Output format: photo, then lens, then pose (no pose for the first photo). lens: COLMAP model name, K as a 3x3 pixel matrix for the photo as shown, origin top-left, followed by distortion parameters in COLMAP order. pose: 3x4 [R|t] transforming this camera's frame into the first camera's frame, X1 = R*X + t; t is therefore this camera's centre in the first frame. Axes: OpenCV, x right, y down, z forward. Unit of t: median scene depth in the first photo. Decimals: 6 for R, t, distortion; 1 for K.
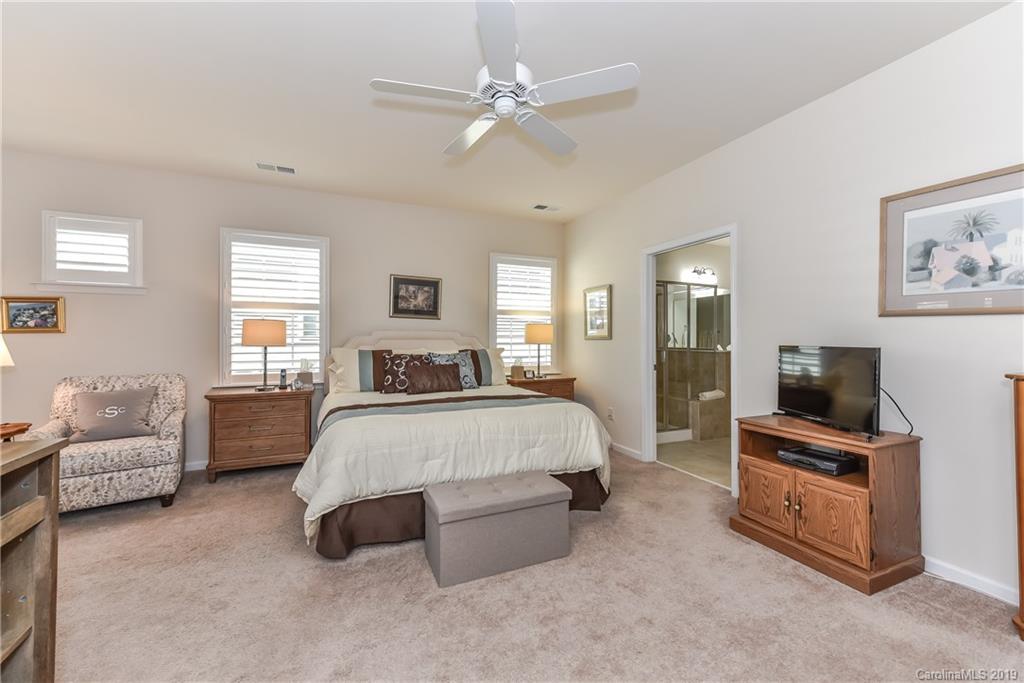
lens RADIAL K [[403.1, 0, 506.5], [0, 403.1, 337.7], [0, 0, 1]] dist [0.003438, -0.000491]
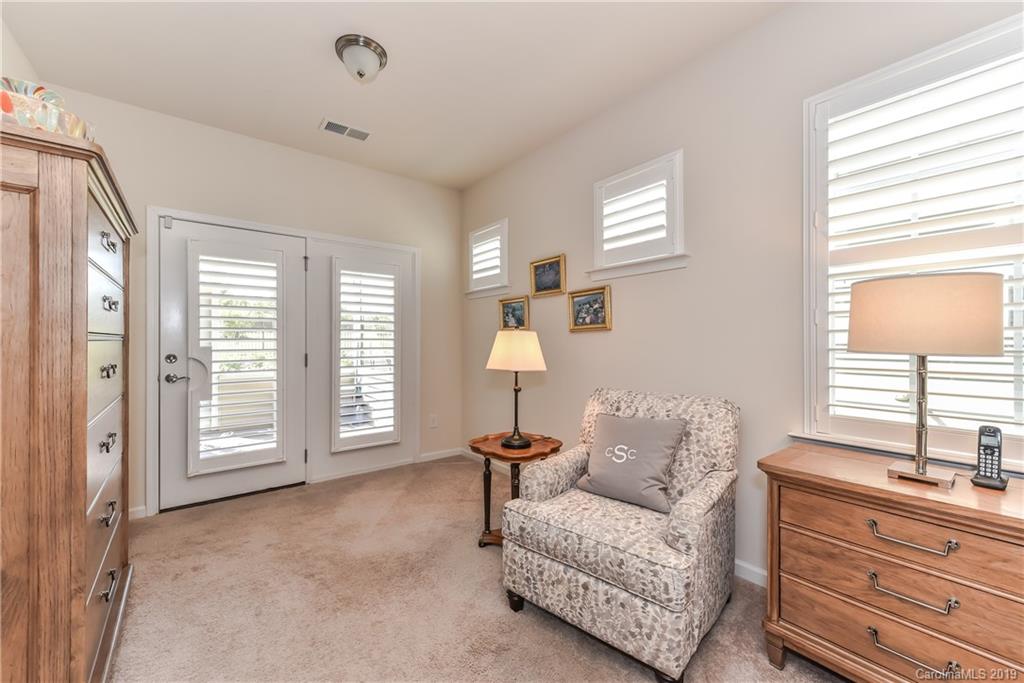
lens RADIAL K [[403.1, 0, 511.0], [0, 403.1, 340.0], [0, 0, 1]] dist [0.003438, -0.000491]
pose [[0.243453, -0.000171, -0.969913, -0.371798], [0.007951, 0.999967, 0.001820, 0.004891], [0.969880, -0.008154, 0.243446, 0.614735]]
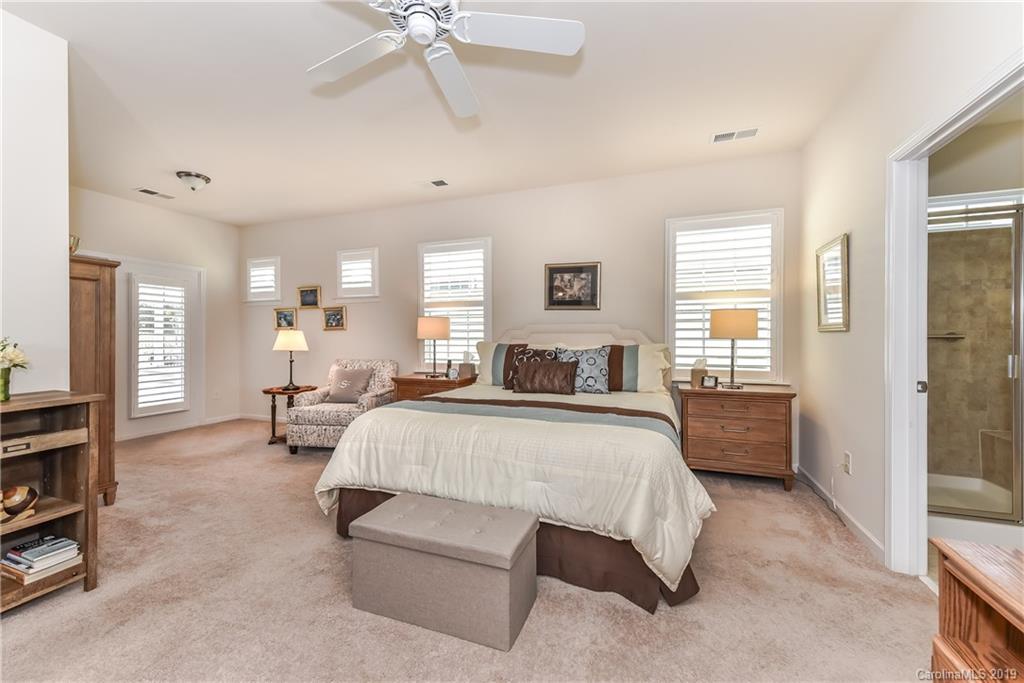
lens RADIAL K [[403.1, 0, 513.5], [0, 403.1, 339.5], [0, 0, 1]] dist [0.003438, -0.000491]
pose [[0.717651, 0.005364, -0.696383, 0.410941], [0.006041, 0.999885, 0.013927, 0.006797], [0.696377, -0.014202, 0.717536, 0.349087]]
